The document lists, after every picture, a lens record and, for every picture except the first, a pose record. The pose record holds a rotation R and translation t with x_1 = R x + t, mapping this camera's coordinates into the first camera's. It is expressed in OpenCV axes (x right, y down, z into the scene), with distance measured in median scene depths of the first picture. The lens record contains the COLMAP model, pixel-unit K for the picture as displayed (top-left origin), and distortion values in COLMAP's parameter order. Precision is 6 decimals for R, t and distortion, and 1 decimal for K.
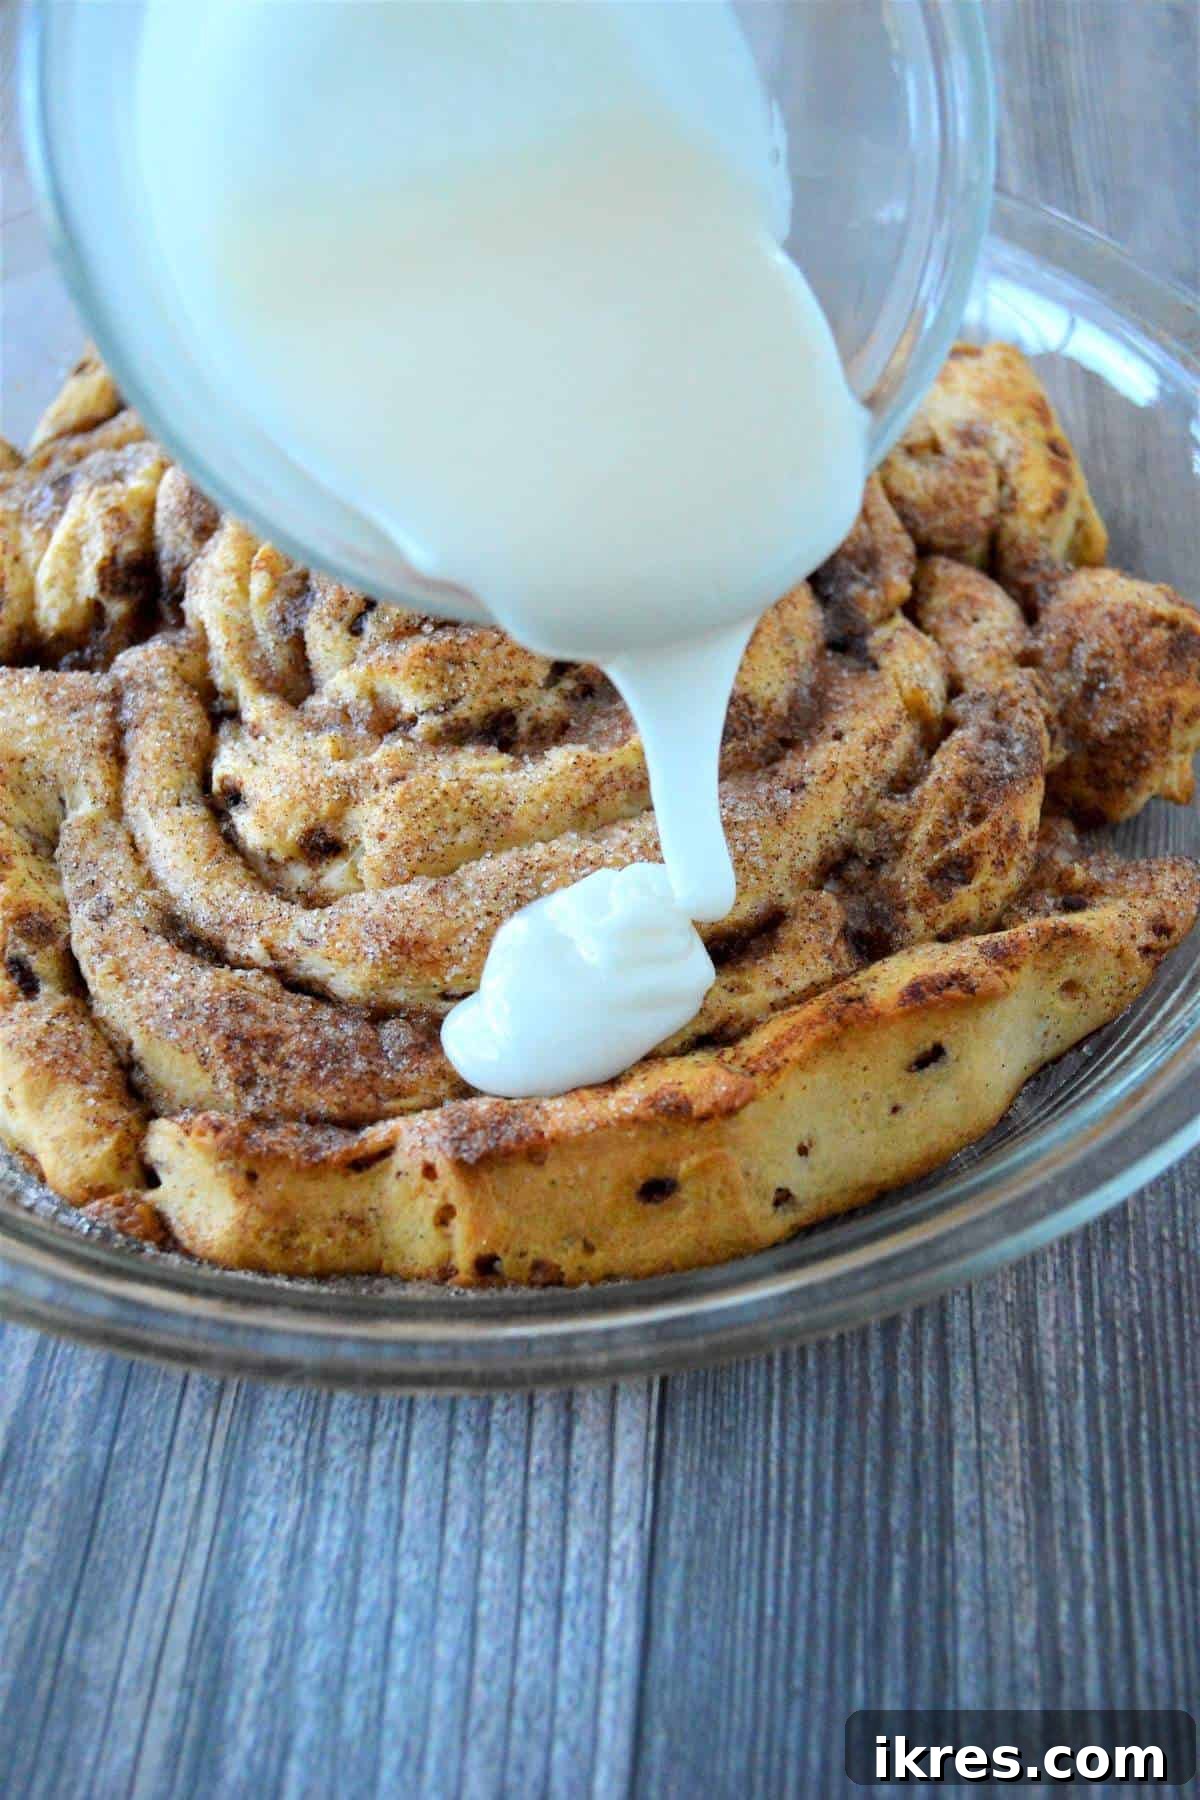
lens RADIAL K [[2308.4, 0, 624.7], [0, 2308.4, 893.5], [0, 0, 1]] dist [-0.037514, 0.010310]
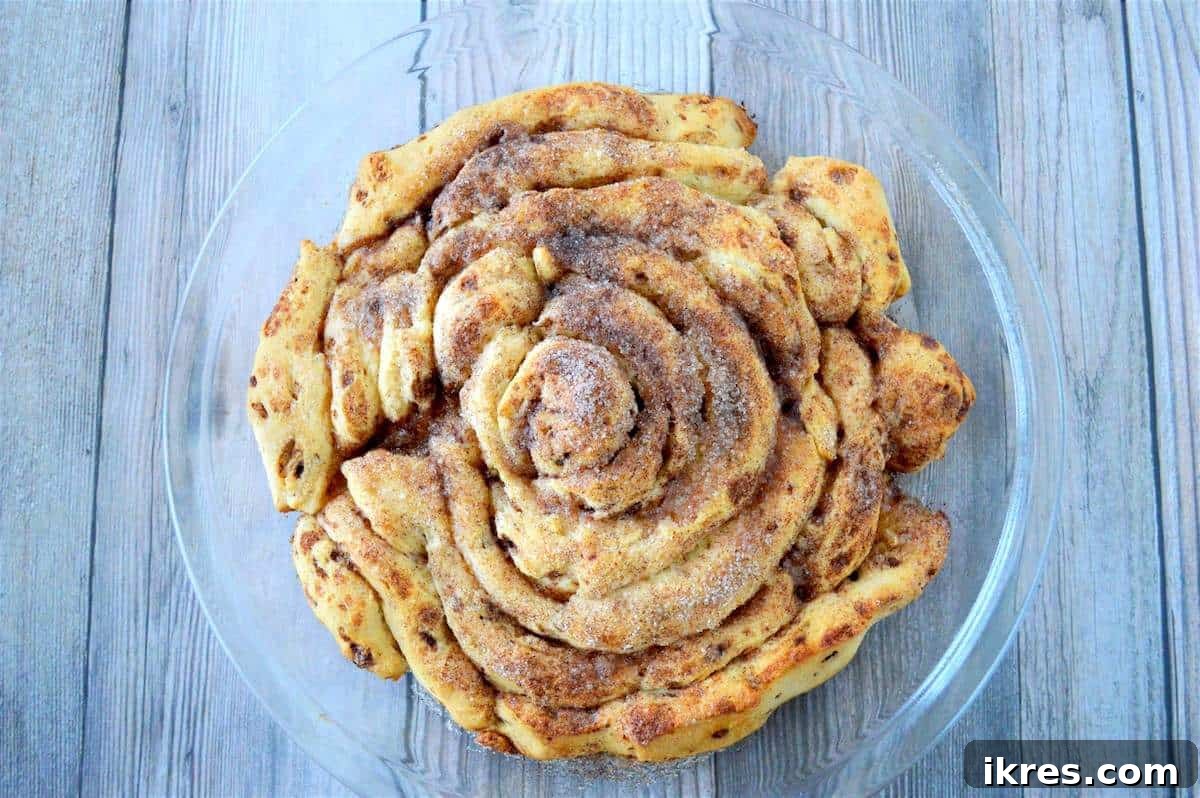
lens RADIAL K [[1131.2, 0, 600.0], [0, 1131.2, 399.0], [0, 0, 1]] dist [-0.055877, 0.005799]
pose [[0.996660, -0.067999, 0.045226, -0.131891], [0.032597, 0.839008, 0.543143, -0.758773], [-0.074878, -0.539854, 0.838422, 0.202771]]
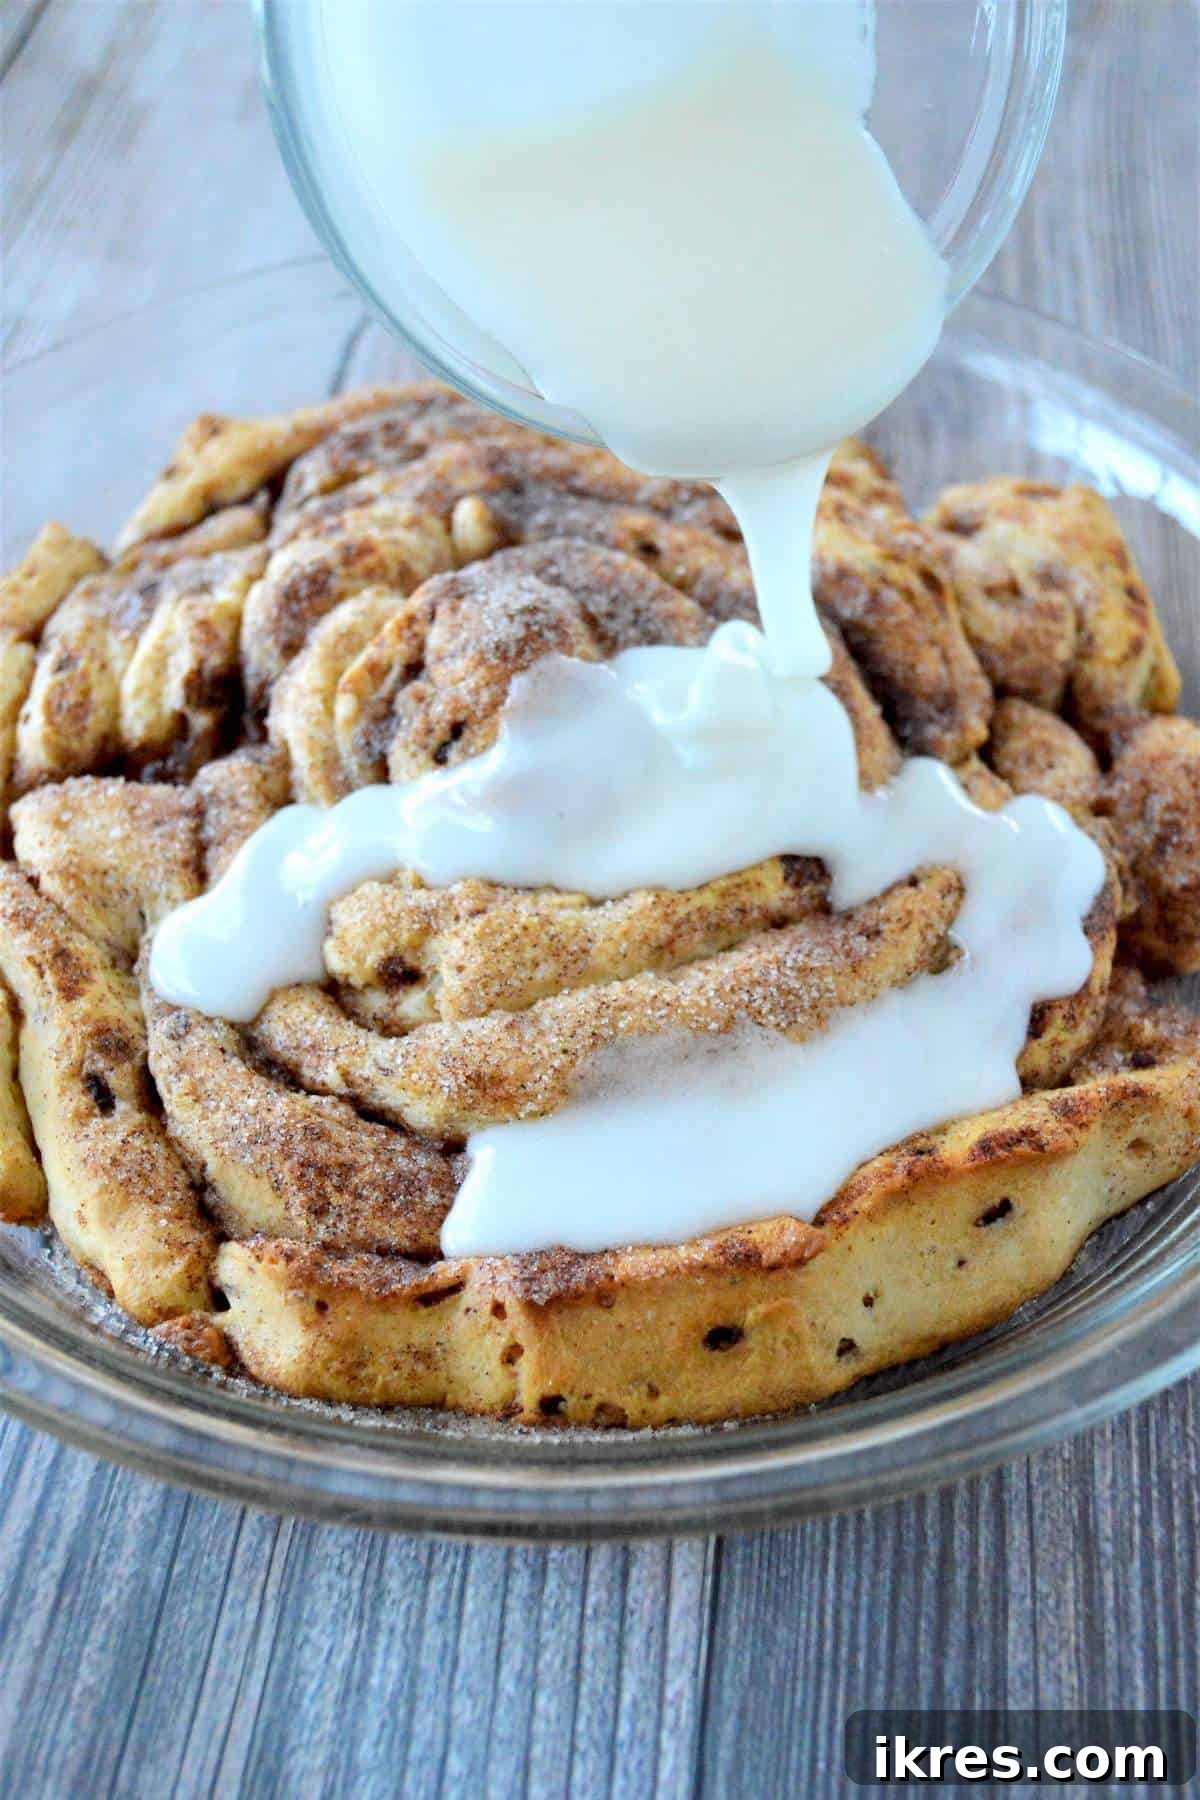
lens RADIAL K [[2308.4, 0, 624.7], [0, 2308.4, 893.5], [0, 0, 1]] dist [-0.037514, 0.010310]
pose [[0.999157, 0.039961, -0.009424, -0.025775], [-0.040165, 0.998936, -0.022646, -0.038131], [0.008509, 0.023006, 0.999699, -0.009699]]
